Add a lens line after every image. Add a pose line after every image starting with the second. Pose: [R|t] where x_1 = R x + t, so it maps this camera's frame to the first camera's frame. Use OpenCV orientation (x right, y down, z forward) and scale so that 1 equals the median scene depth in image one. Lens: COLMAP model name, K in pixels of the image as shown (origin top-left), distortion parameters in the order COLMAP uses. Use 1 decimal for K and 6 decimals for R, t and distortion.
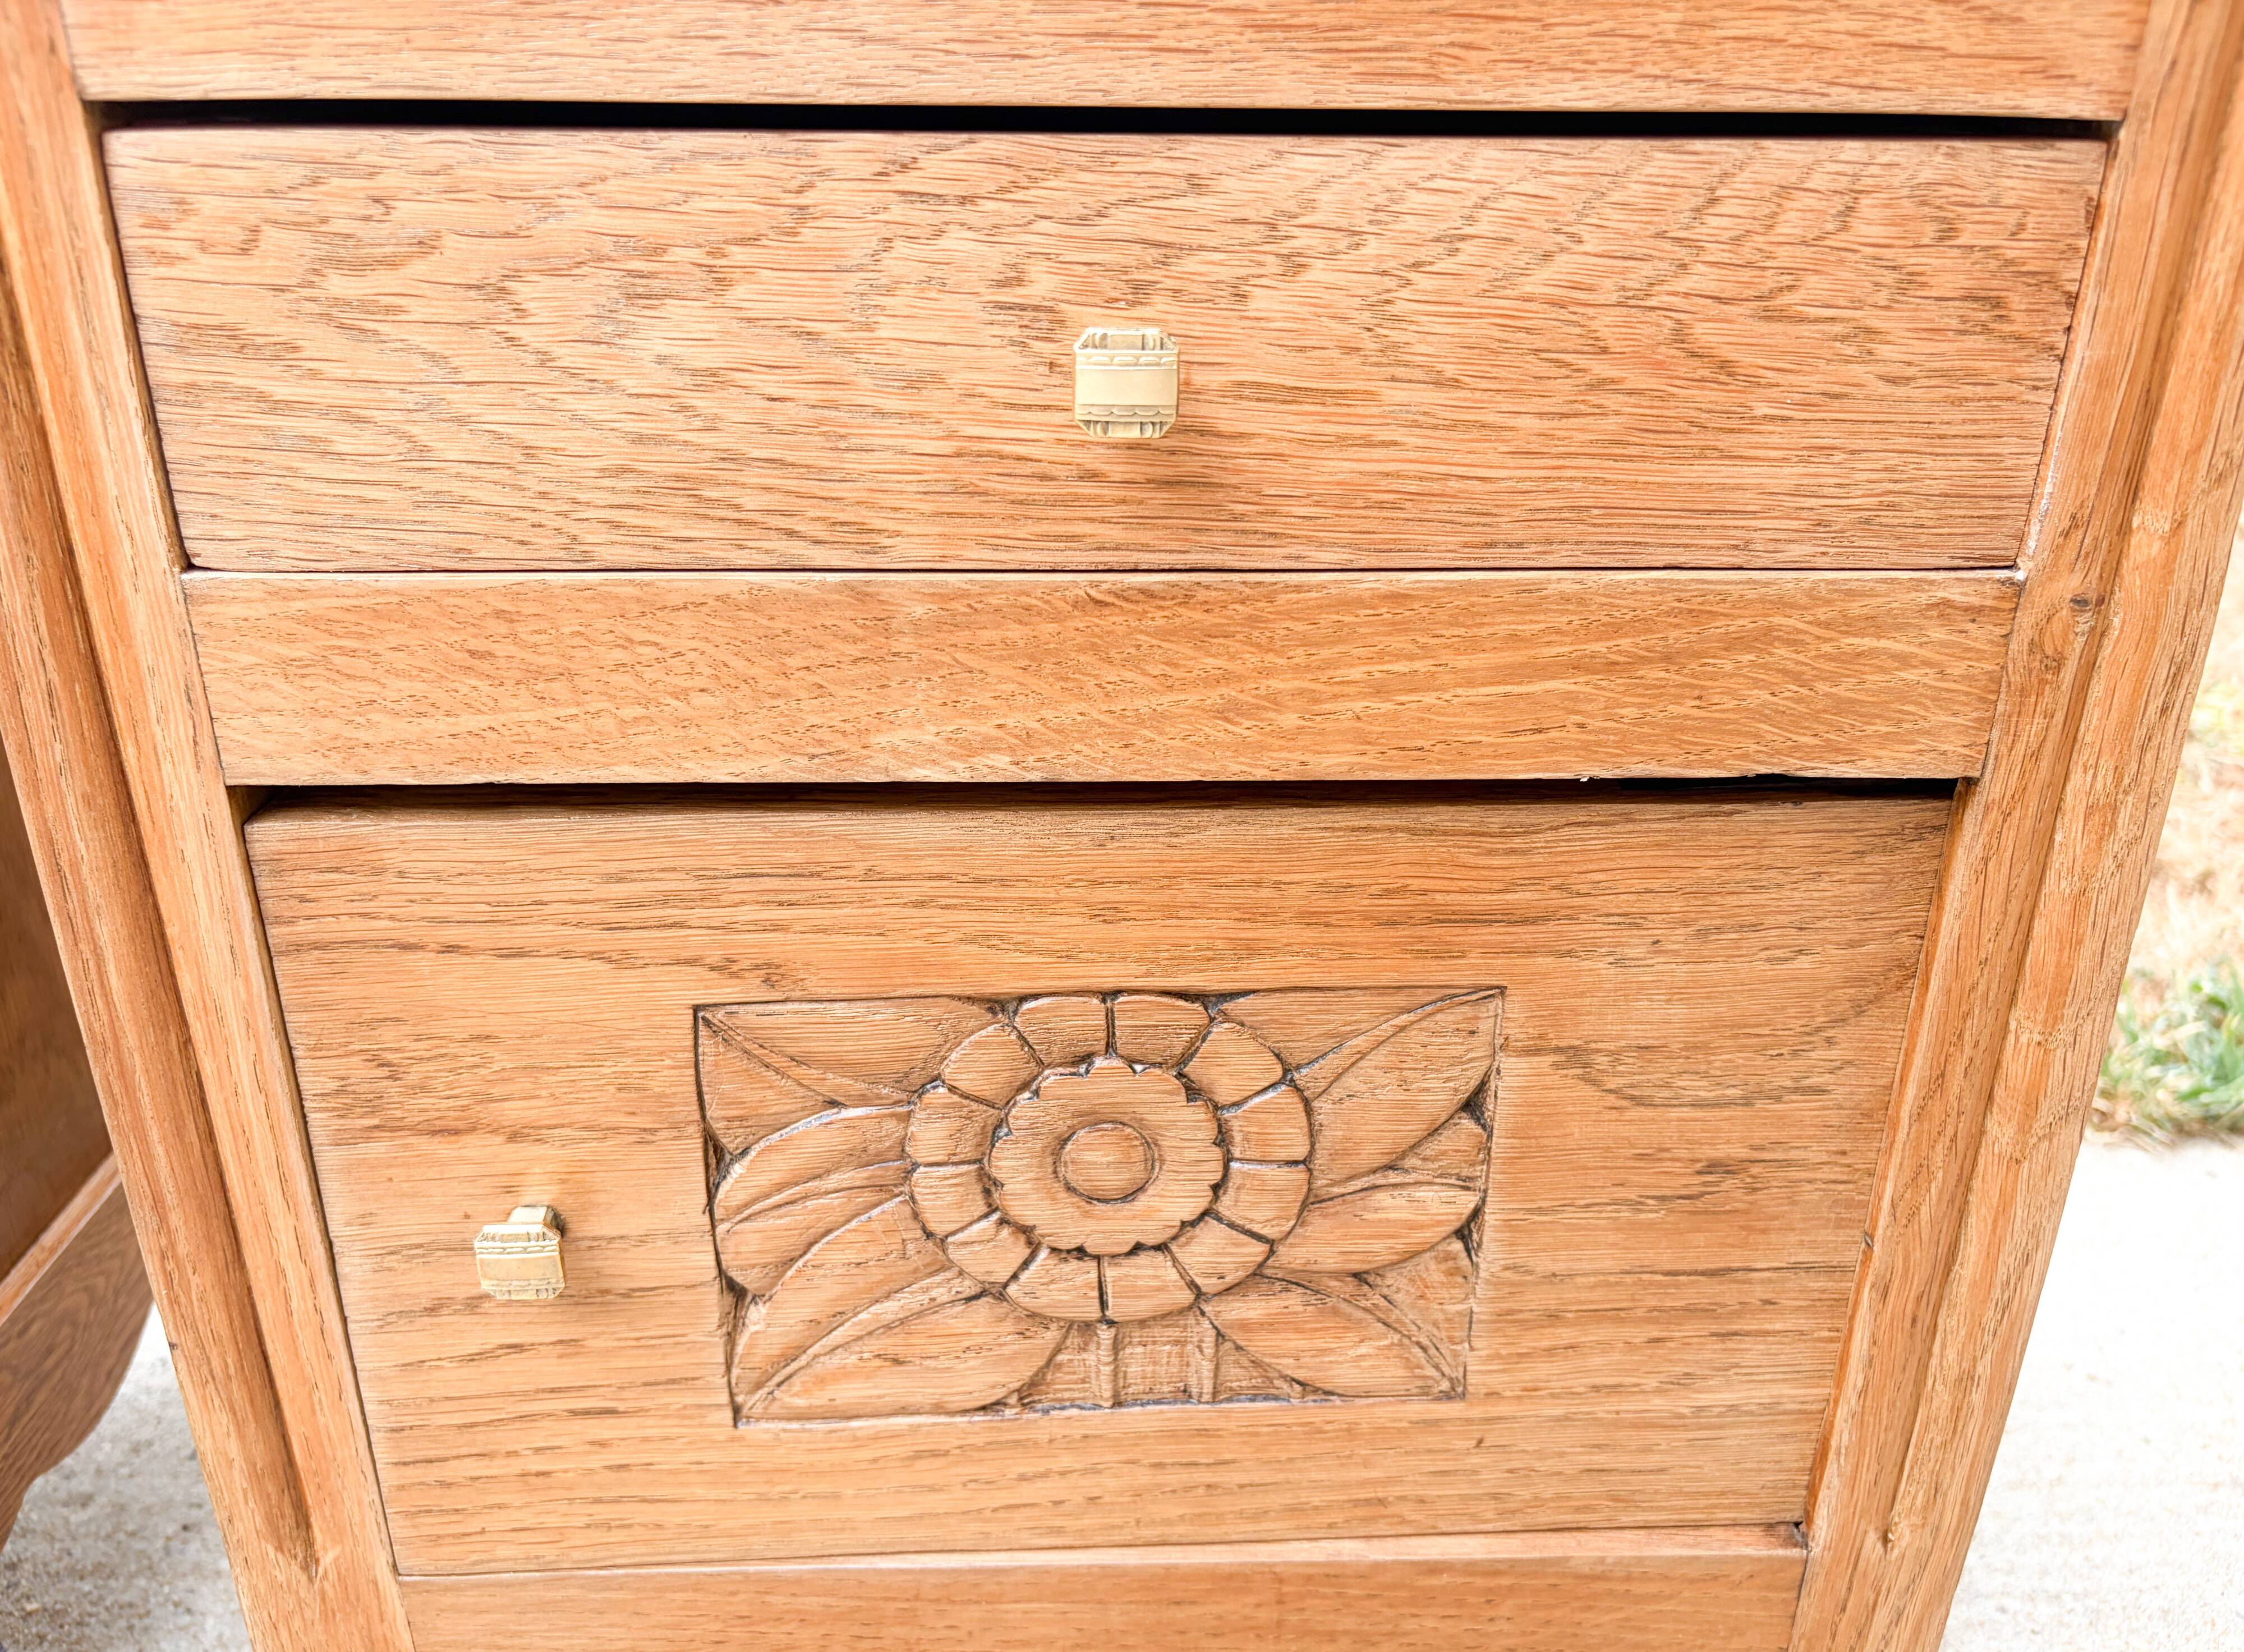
lens RADIAL K [[1650.9, 0, 1112.3], [0, 1650.9, 822.1], [0, 0, 1]] dist [0.018785, -0.000014]
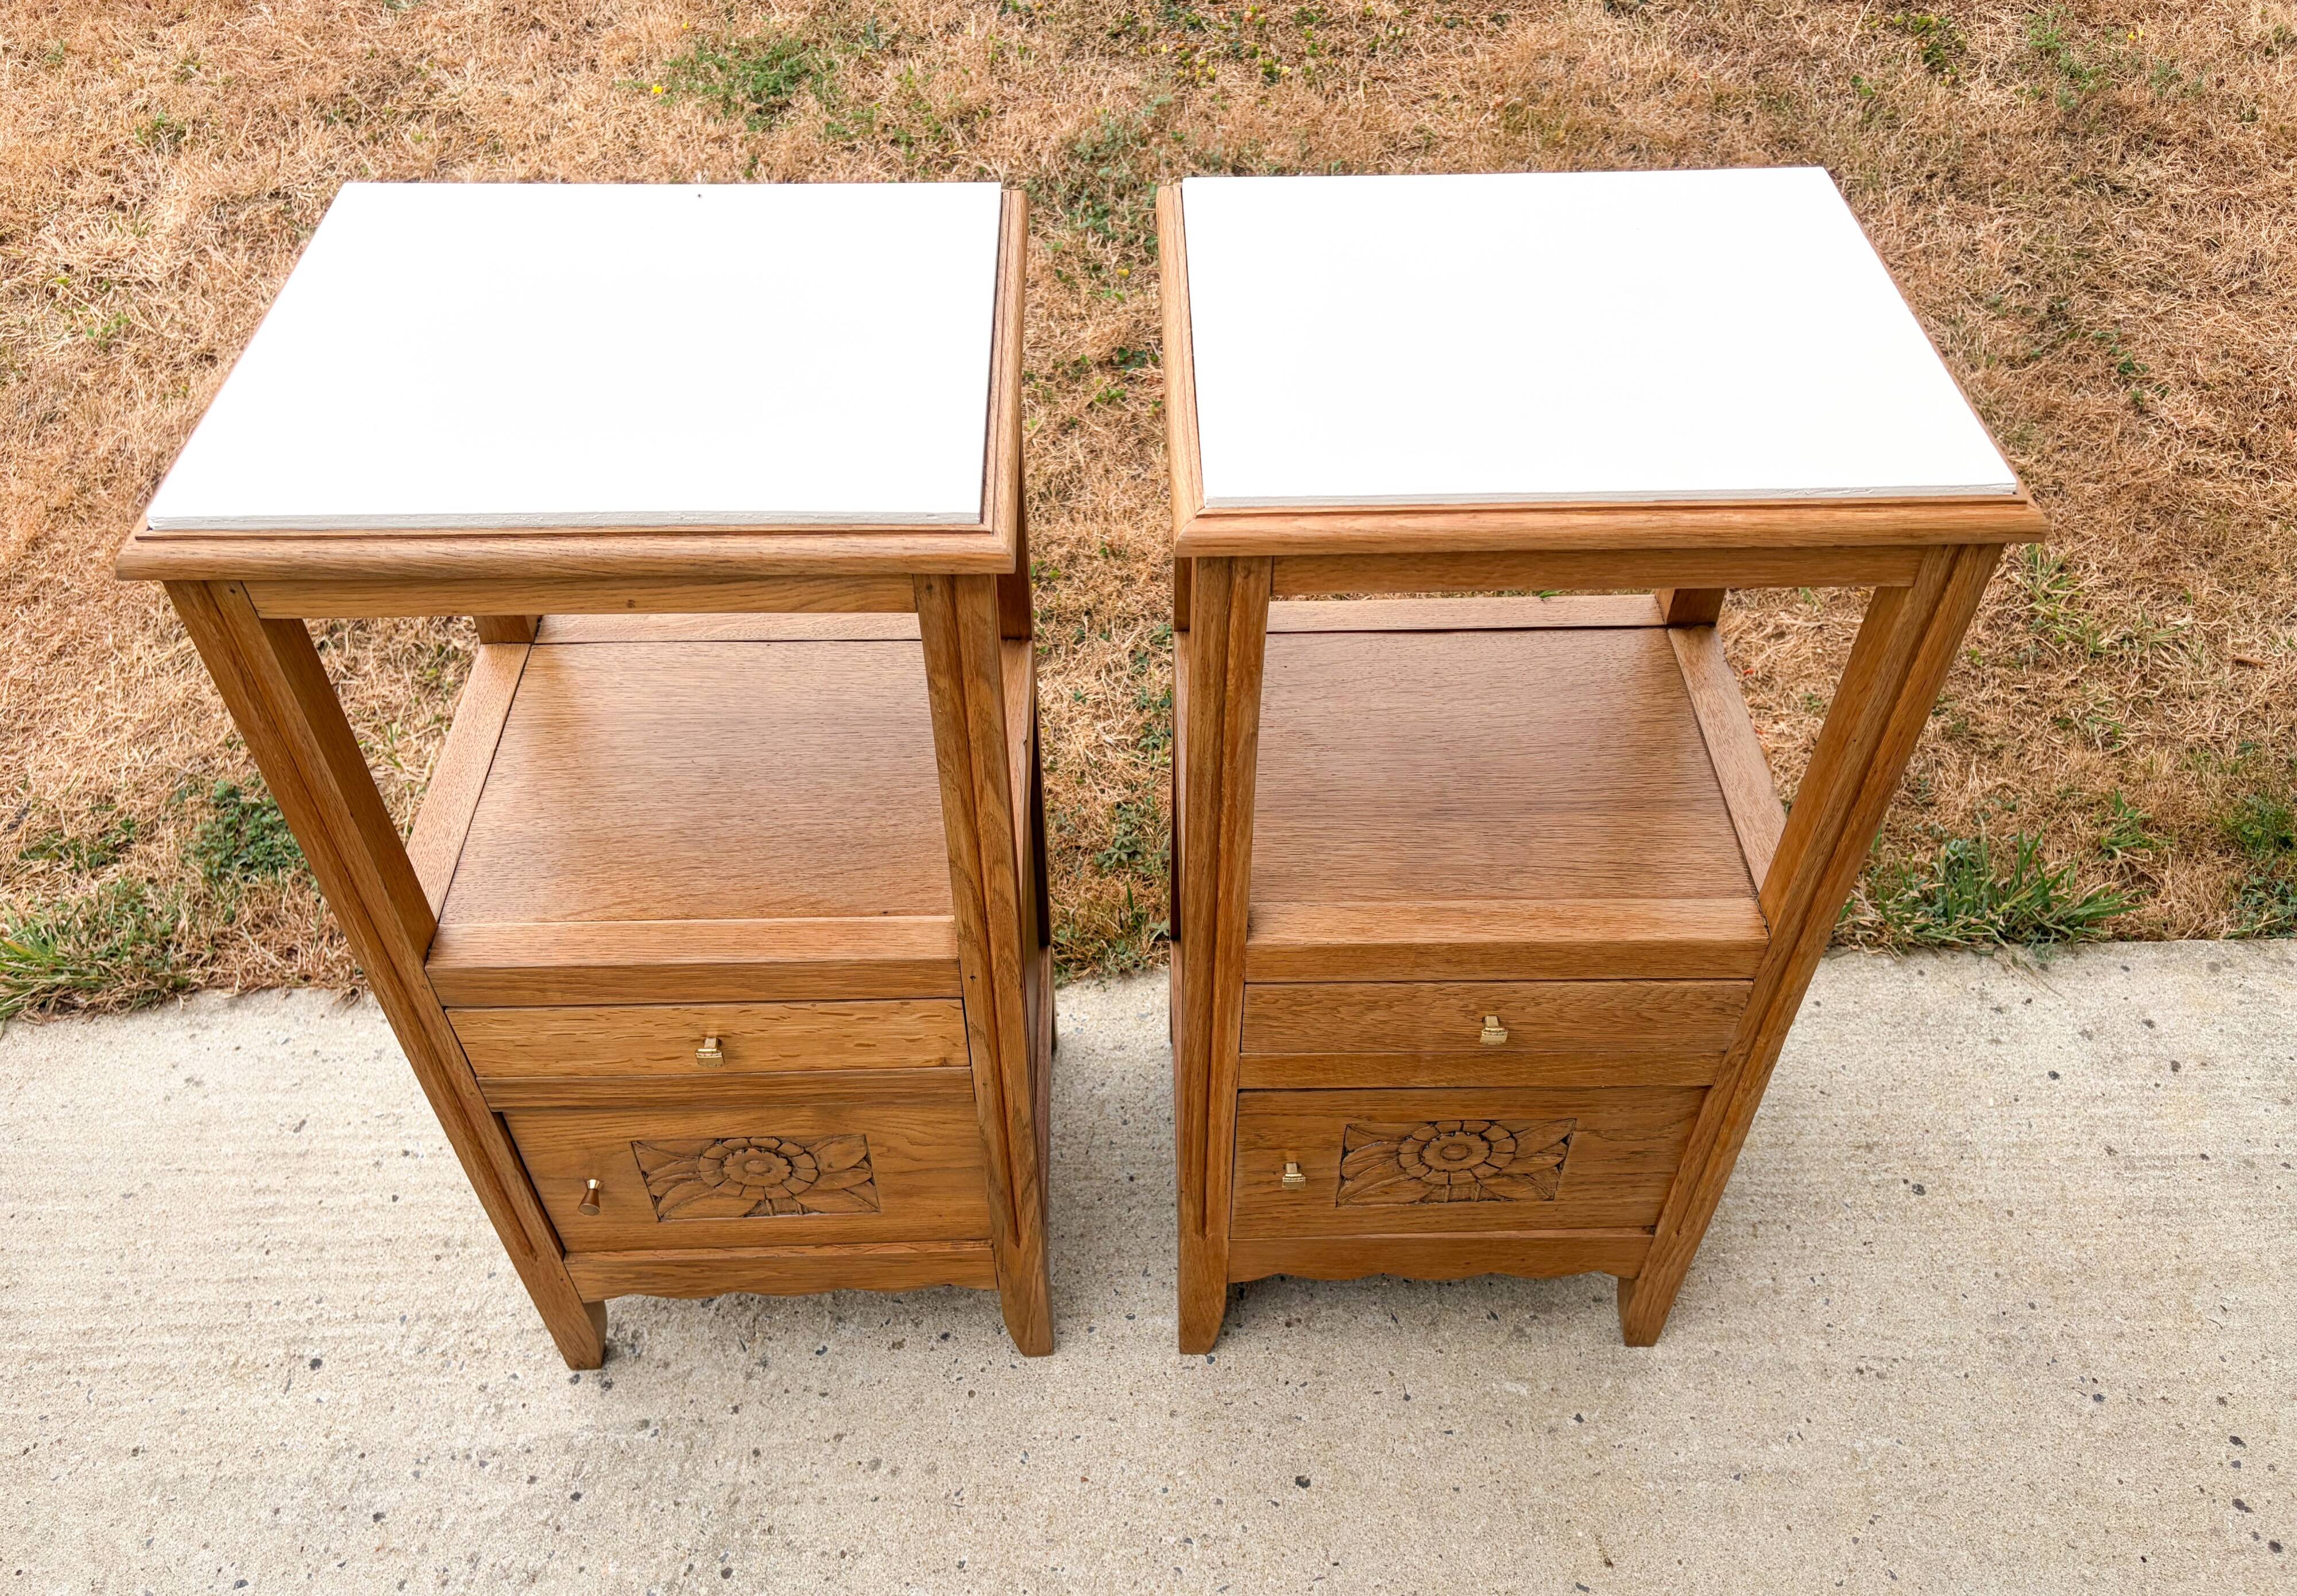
lens RADIAL K [[1732.0, 0, 1152.8], [0, 1732.0, 859.1], [0, 0, 1]] dist [0.041416, -0.048254]
pose [[0.999780, 0.009478, -0.018722, -0.579816], [-0.000972, 0.912129, 0.409901, -1.857419], [0.020962, -0.409793, 0.911938, -2.089786]]
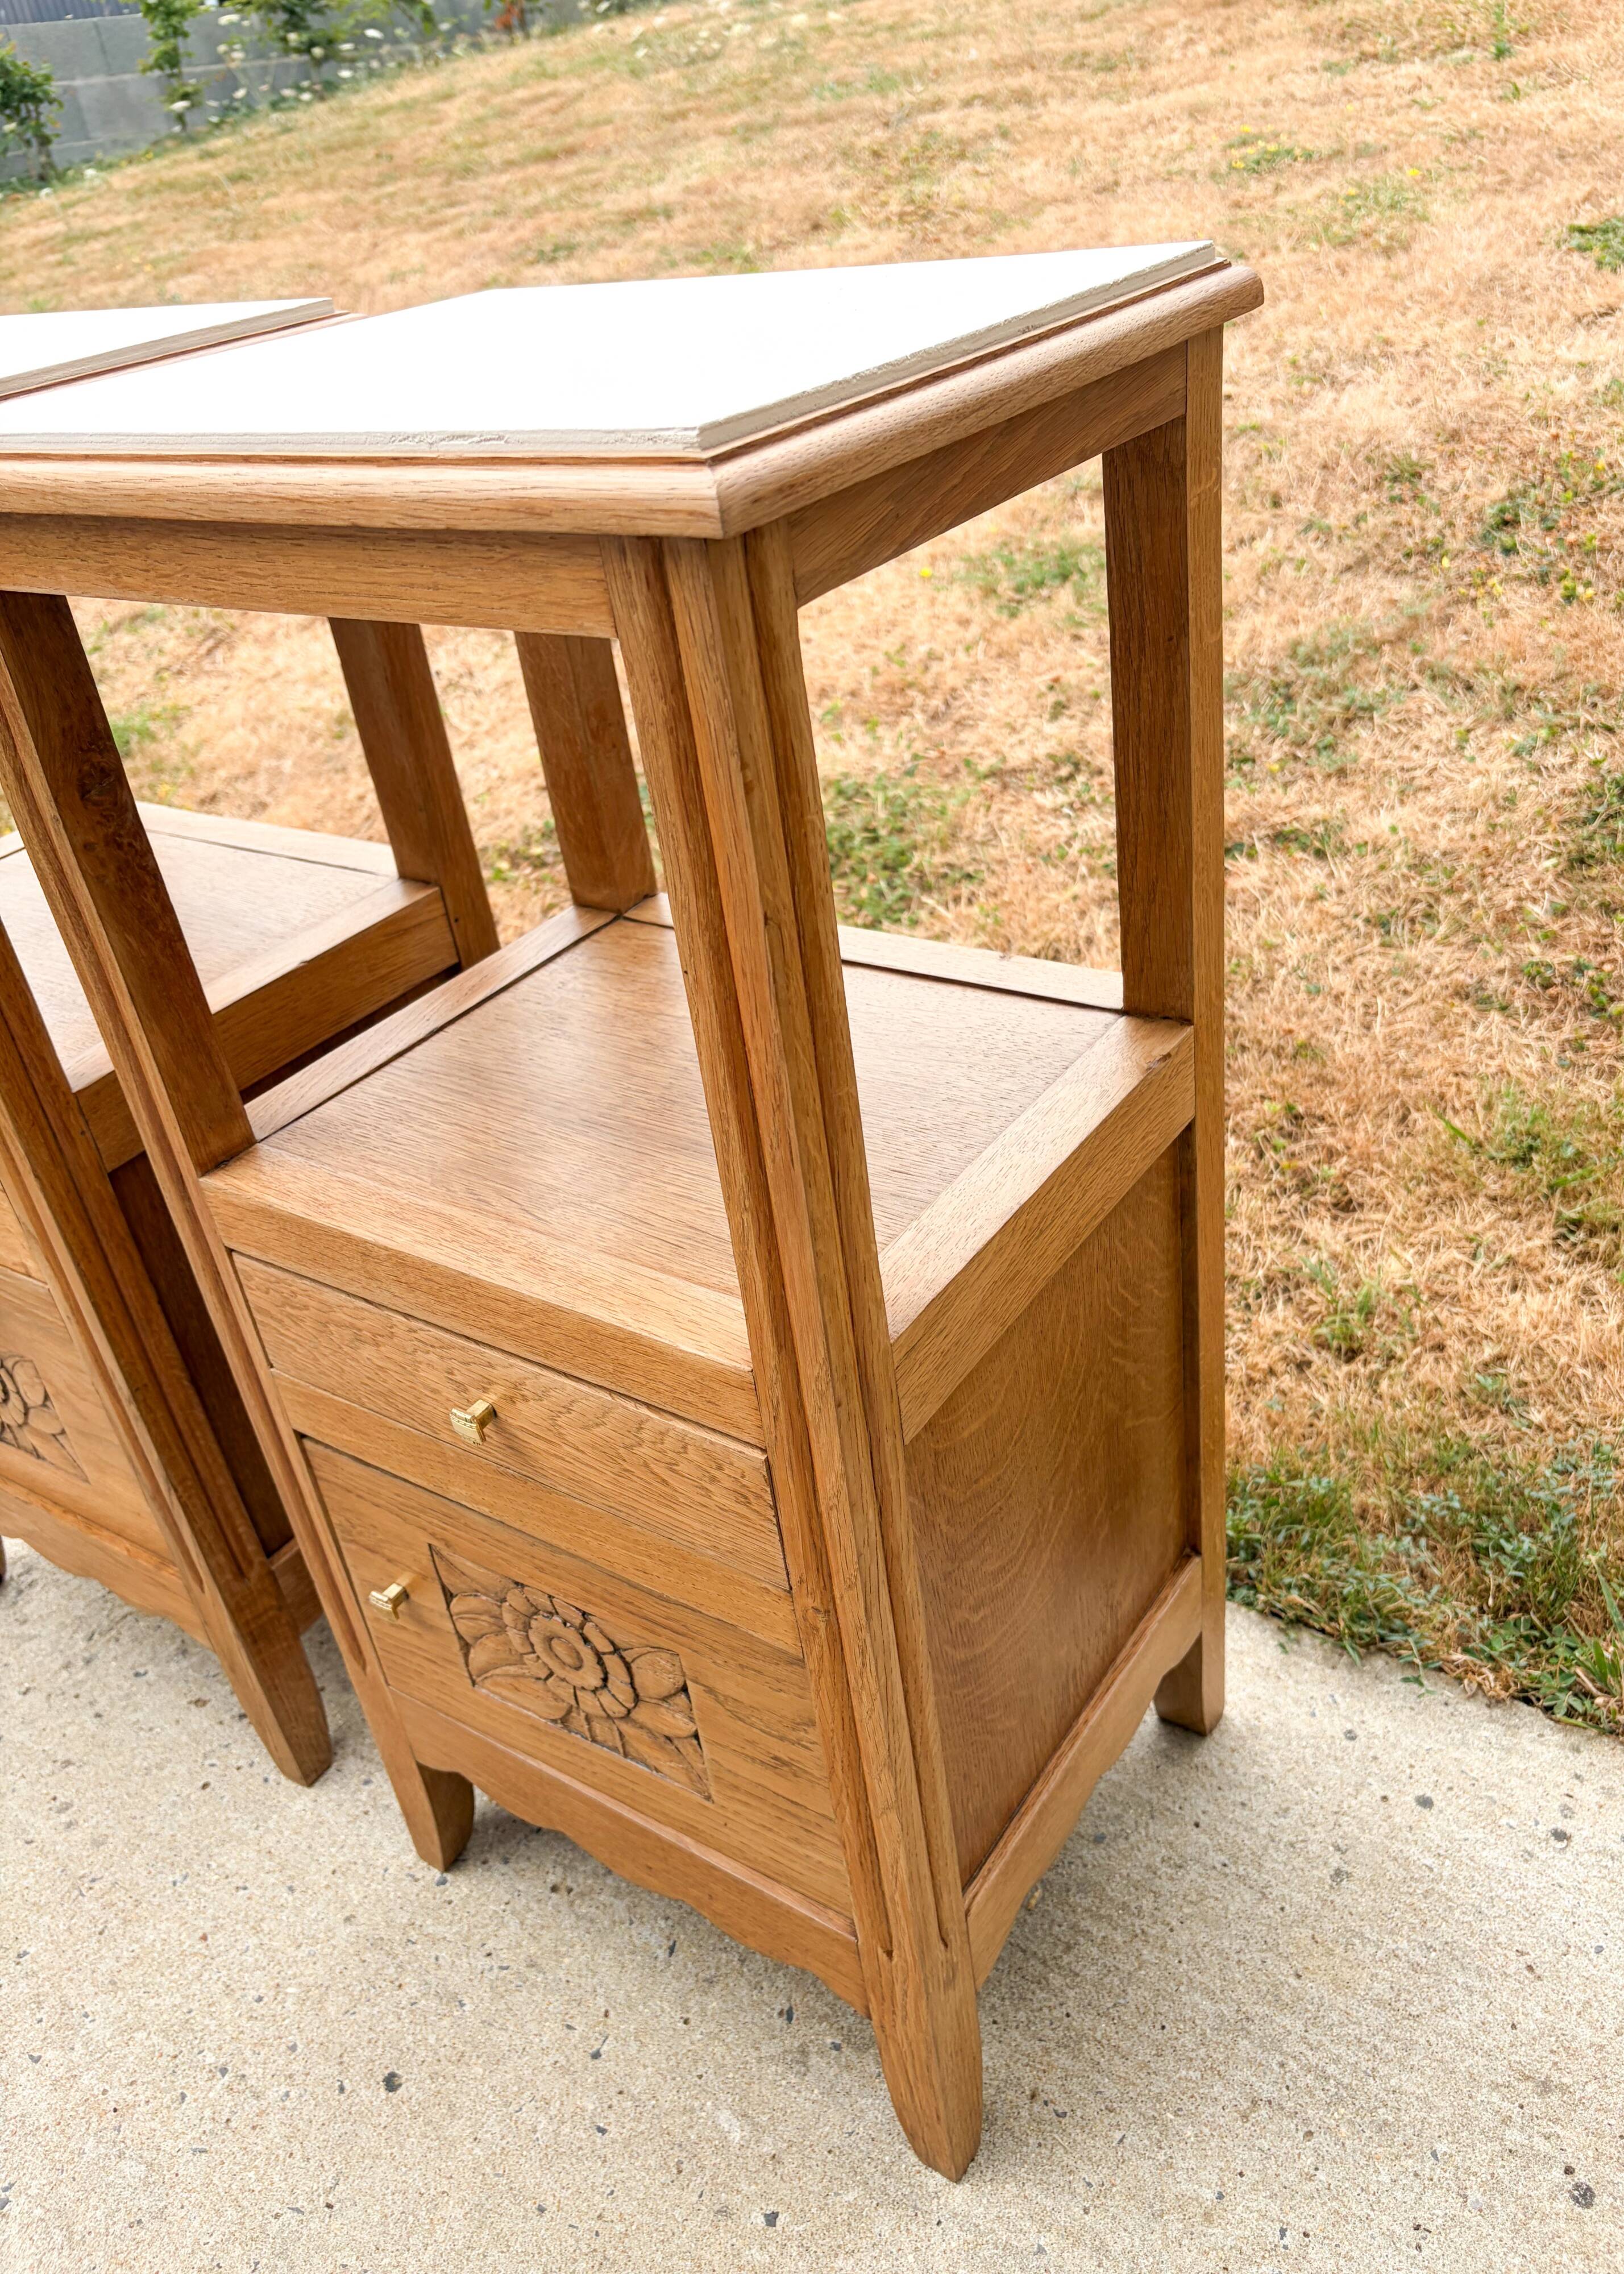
lens RADIAL K [[1714.5, 0, 858.7], [0, 1714.5, 1140.4], [0, 0, 1]] dist [0.052763, -0.053355]
pose [[0.807761, 0.220821, -0.546589, 1.533546], [-0.108923, 0.967135, 0.229752, -1.122410], [0.579360, -0.126049, 0.805266, -0.654730]]
